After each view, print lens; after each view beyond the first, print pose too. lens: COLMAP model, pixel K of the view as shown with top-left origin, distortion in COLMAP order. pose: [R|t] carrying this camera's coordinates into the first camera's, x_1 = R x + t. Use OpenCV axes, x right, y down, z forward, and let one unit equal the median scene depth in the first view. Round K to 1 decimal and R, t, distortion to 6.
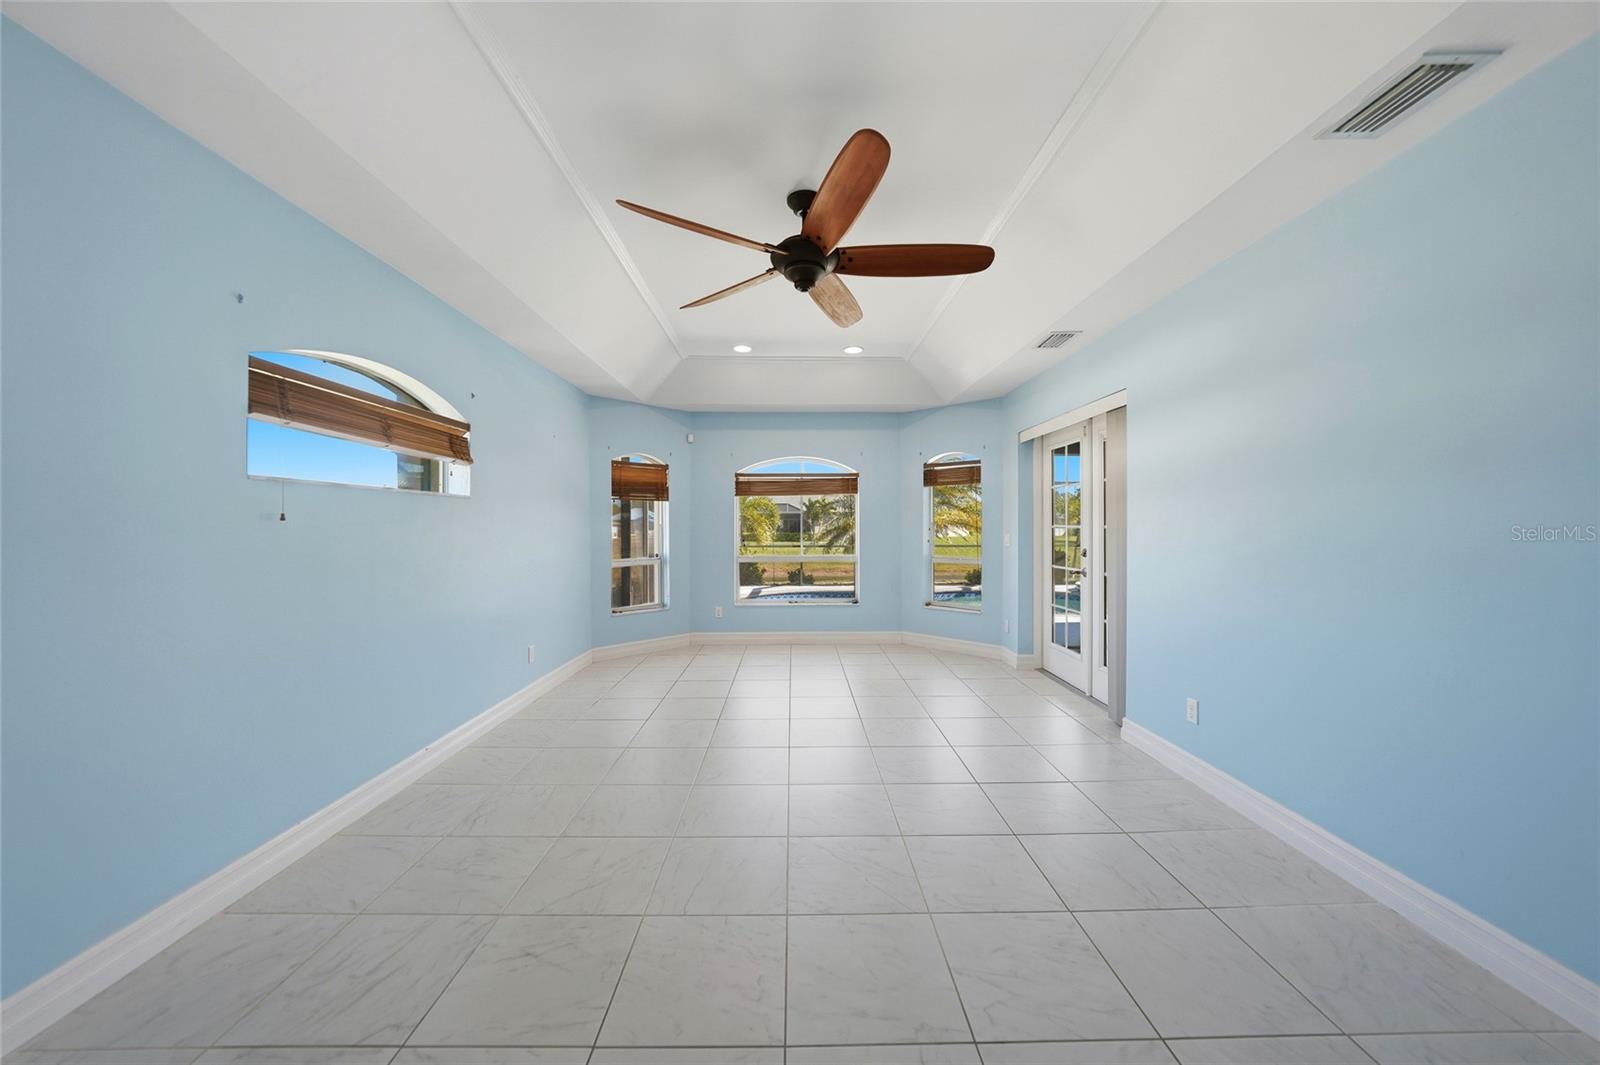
lens RADIAL K [[560.7, 0, 818.3], [0, 560.7, 520.8], [0, 0, 1]] dist [-0.022372, 0.004675]
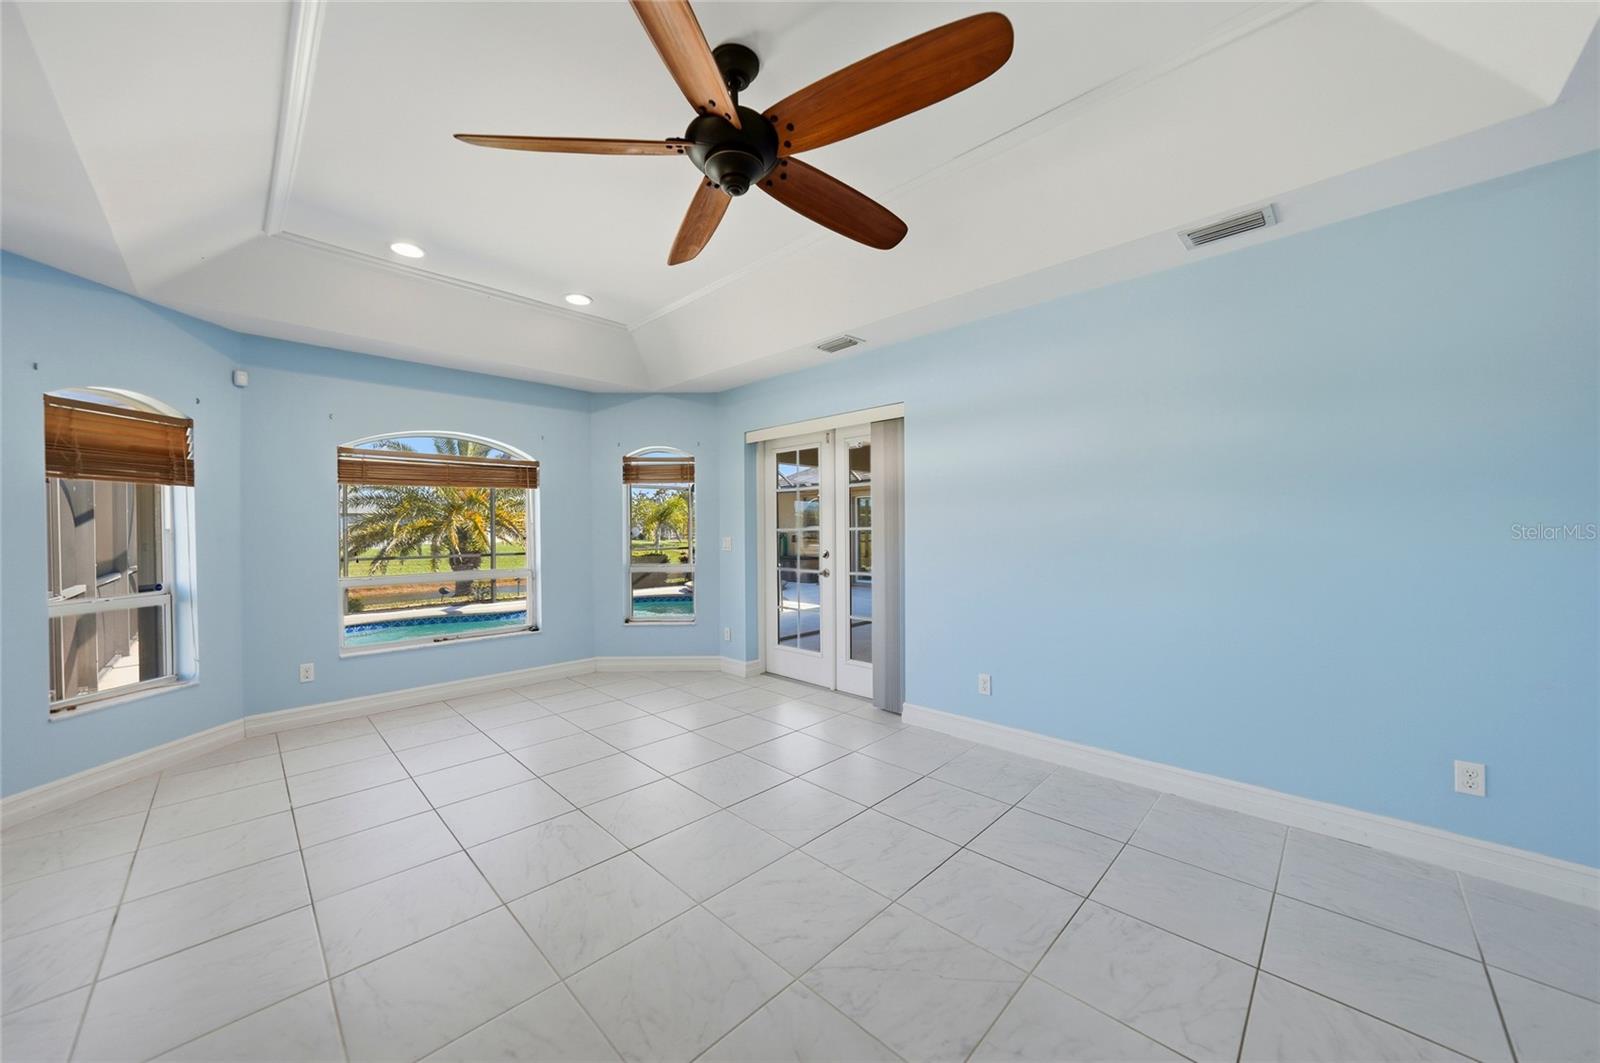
lens RADIAL K [[560.7, 0, 801.8], [0, 560.7, 530.8], [0, 0, 1]] dist [-0.022372, 0.004675]
pose [[0.723856, -0.005641, 0.689928, -0.224272], [-0.001030, 0.999957, 0.009256, 0.002954], [-0.689950, -0.007410, 0.723819, 0.217211]]
